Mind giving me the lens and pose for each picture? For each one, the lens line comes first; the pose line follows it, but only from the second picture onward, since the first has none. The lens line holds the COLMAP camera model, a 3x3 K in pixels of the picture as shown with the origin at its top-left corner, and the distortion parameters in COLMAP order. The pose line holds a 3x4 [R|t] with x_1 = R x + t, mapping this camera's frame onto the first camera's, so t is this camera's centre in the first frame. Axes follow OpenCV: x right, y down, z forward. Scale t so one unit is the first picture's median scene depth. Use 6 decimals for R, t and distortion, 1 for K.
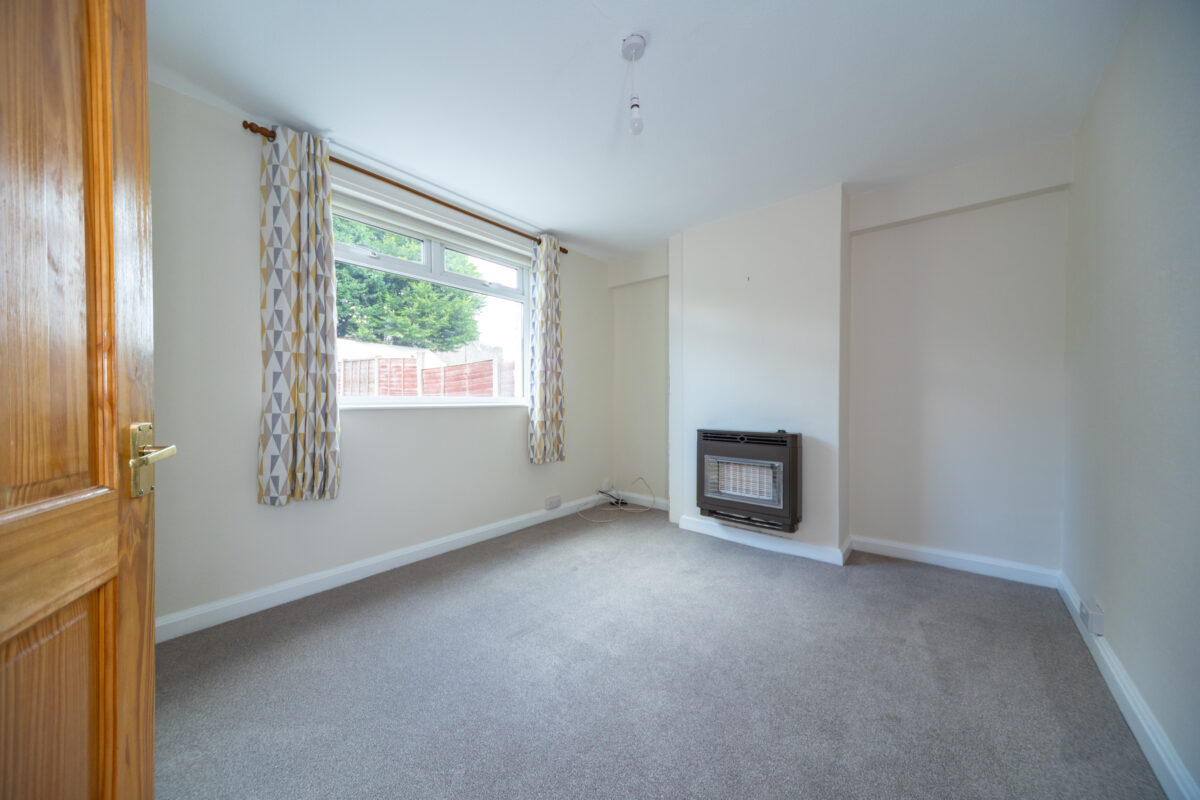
lens RADIAL K [[419.8, 0, 610.5], [0, 419.8, 401.9], [0, 0, 1]] dist [0.000449, 0.000026]
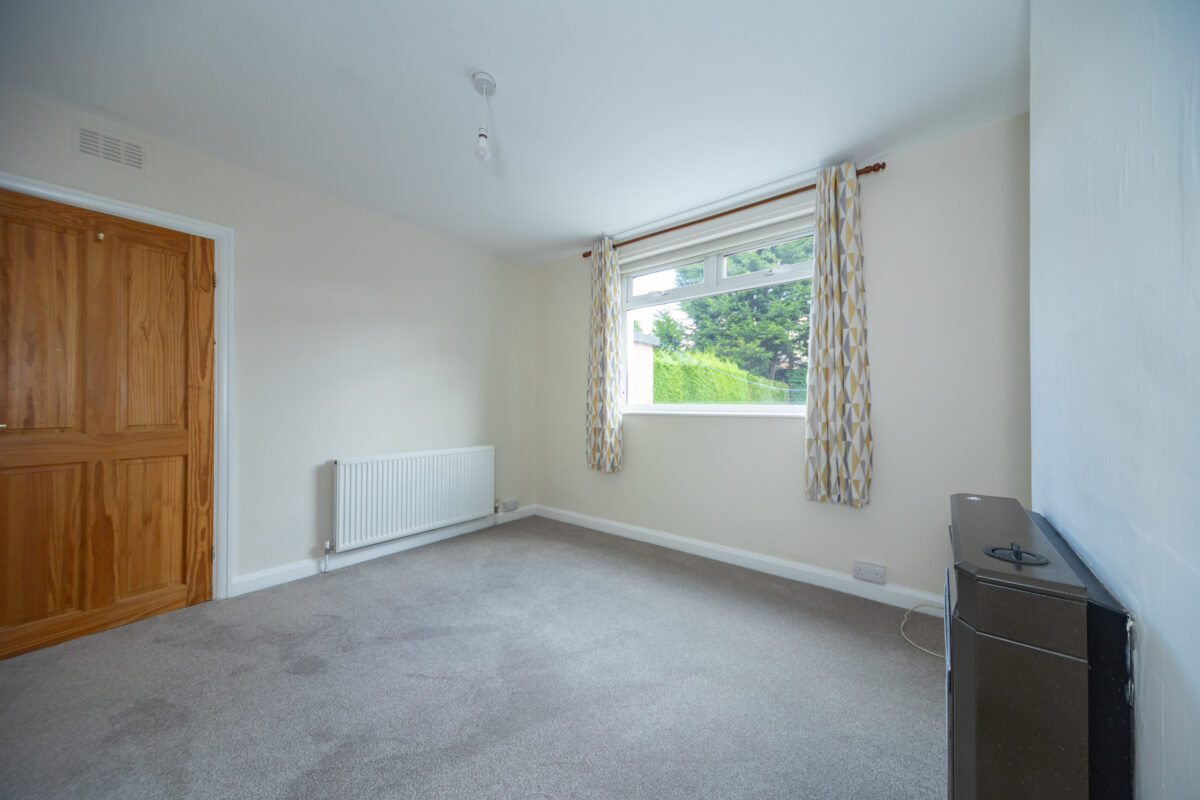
lens RADIAL K [[413.1, 0, 598.6], [0, 413.1, 396.8], [0, 0, 1]] dist [-0.000417, -0.000027]
pose [[-0.018088, -0.018254, -0.999670, 0.504803], [-0.008021, 0.999804, -0.018112, -0.009008], [0.999804, 0.007690, -0.018231, 0.613990]]
